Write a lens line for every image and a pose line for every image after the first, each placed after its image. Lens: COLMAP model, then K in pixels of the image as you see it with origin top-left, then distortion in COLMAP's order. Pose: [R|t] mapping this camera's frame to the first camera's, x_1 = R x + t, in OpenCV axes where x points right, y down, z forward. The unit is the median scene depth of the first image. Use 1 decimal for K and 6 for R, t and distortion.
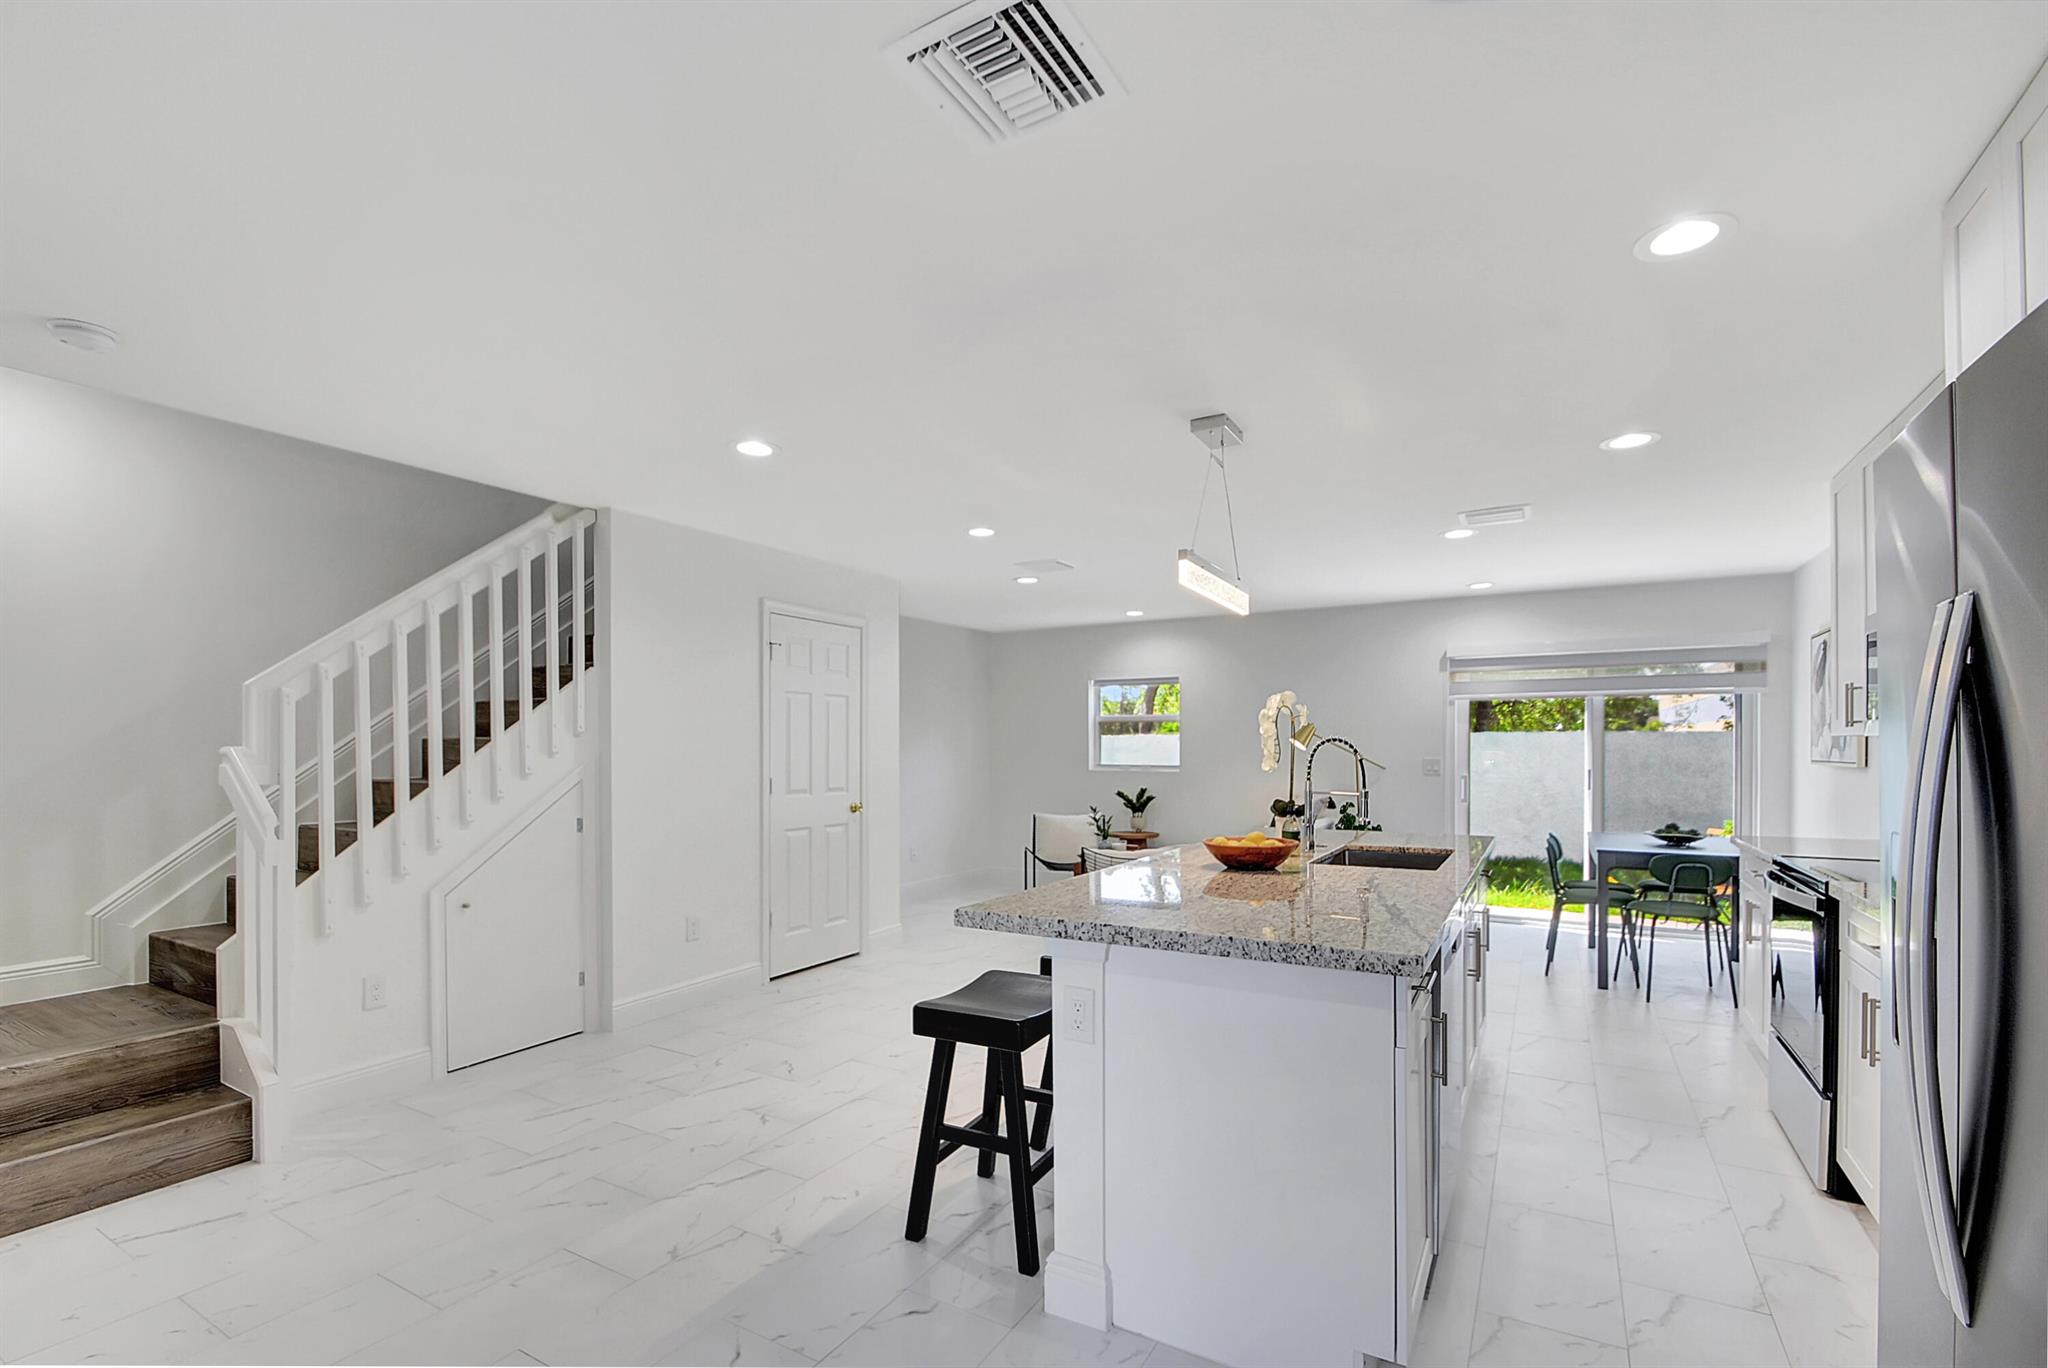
lens RADIAL K [[914.1, 0, 1018.1], [0, 914.1, 751.5], [0, 0, 1]] dist [0.019400, -0.022758]
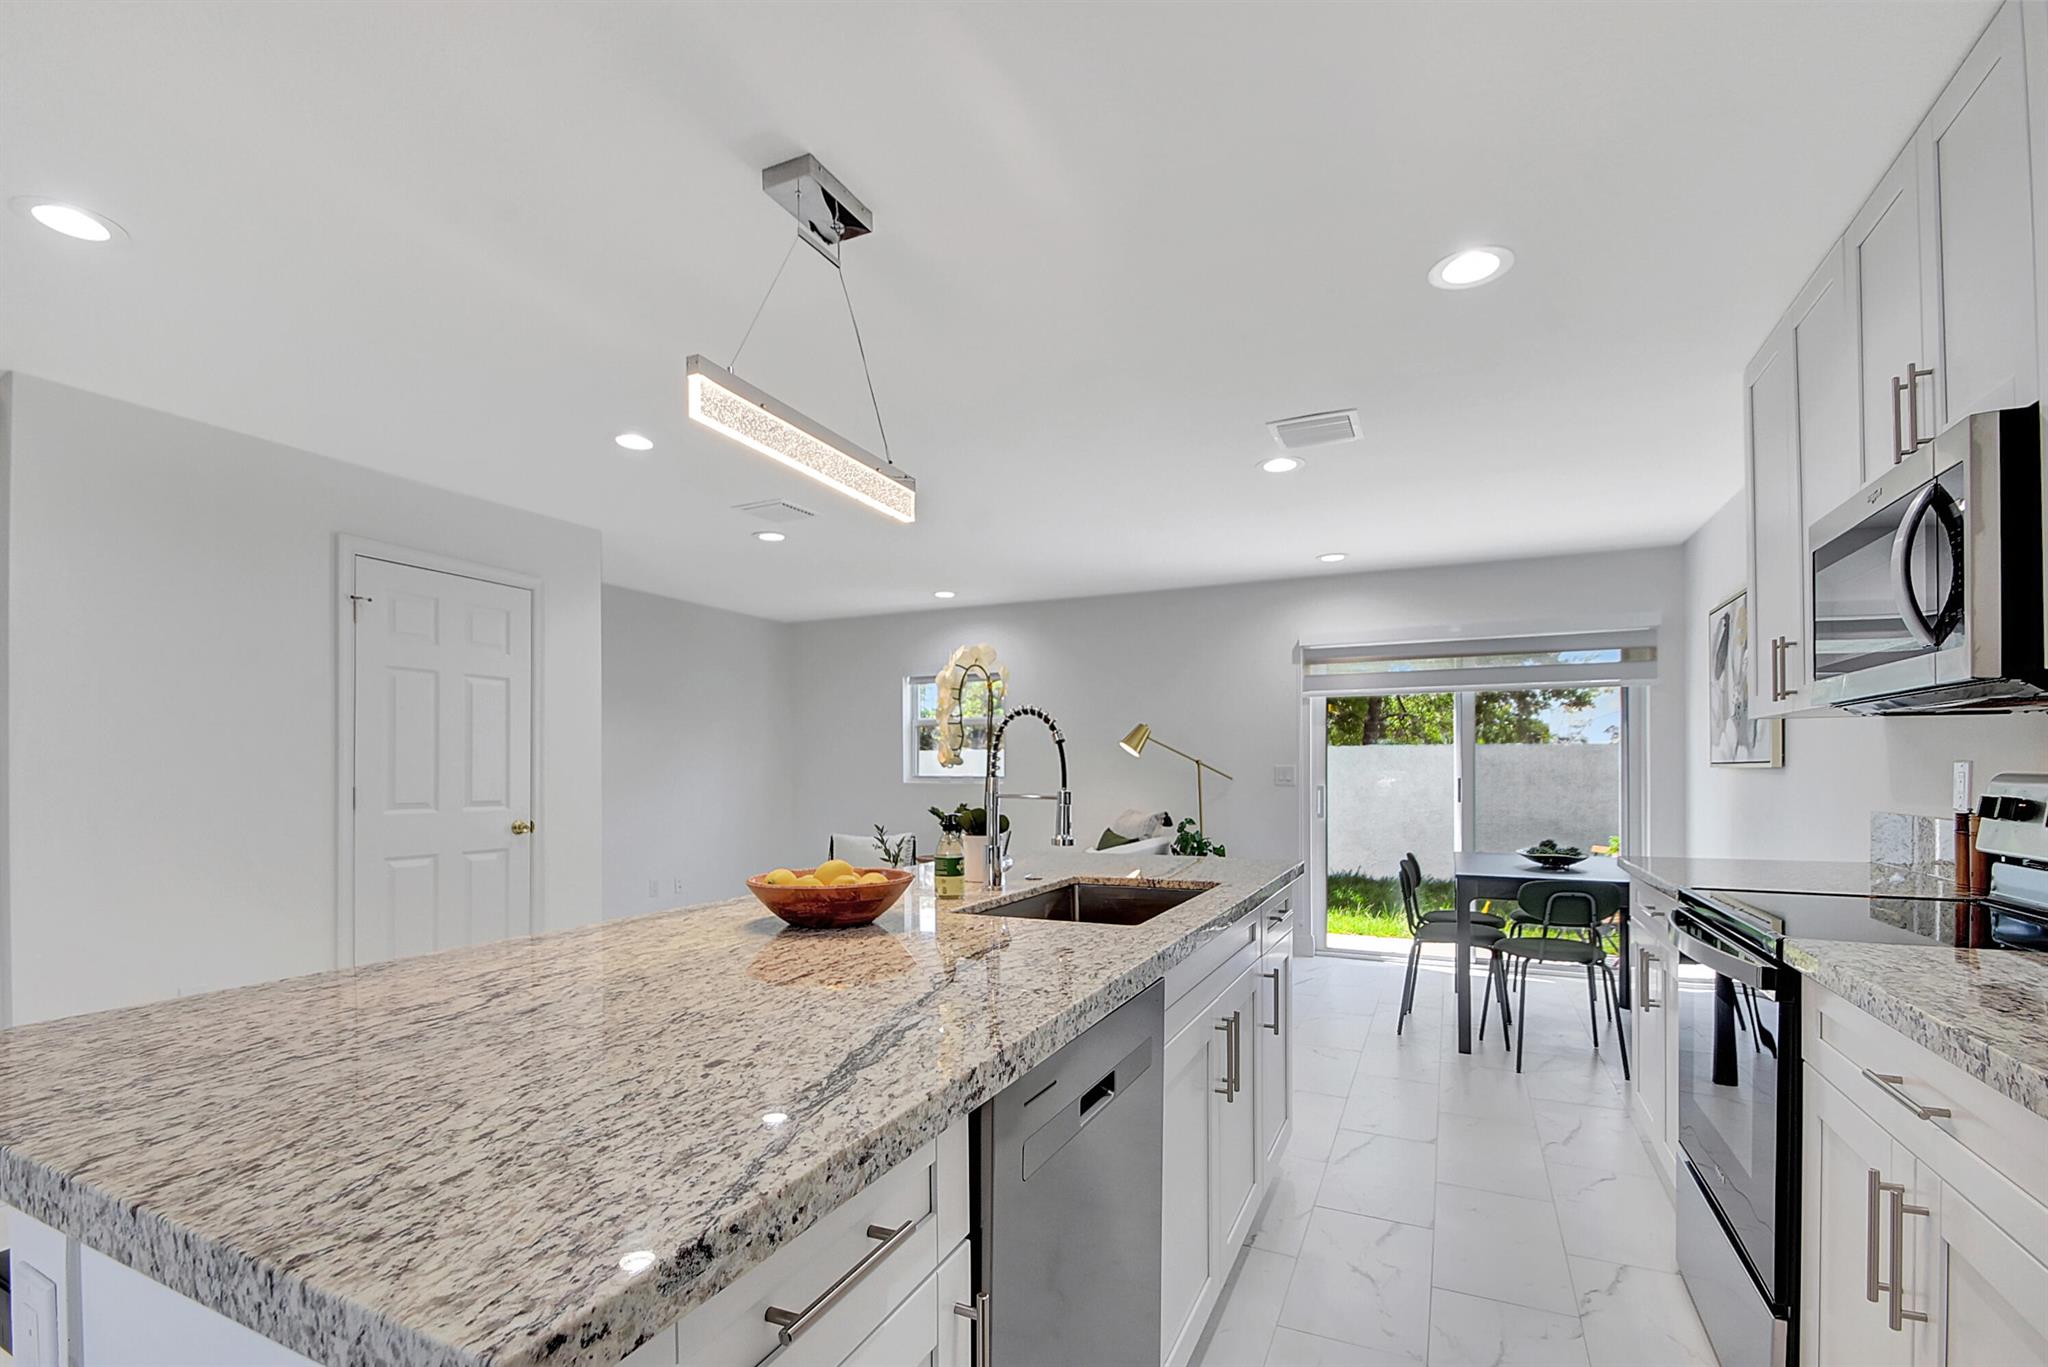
lens RADIAL K [[906.8, 0, 1027.5], [0, 906.8, 765.6], [0, 0, 1]] dist [0.023524, -0.021415]
pose [[0.996187, -0.000749, 0.087238, 0.190211], [0.001591, 0.999953, -0.009589, 0.019828], [-0.087227, 0.009692, 0.996141, 0.245707]]
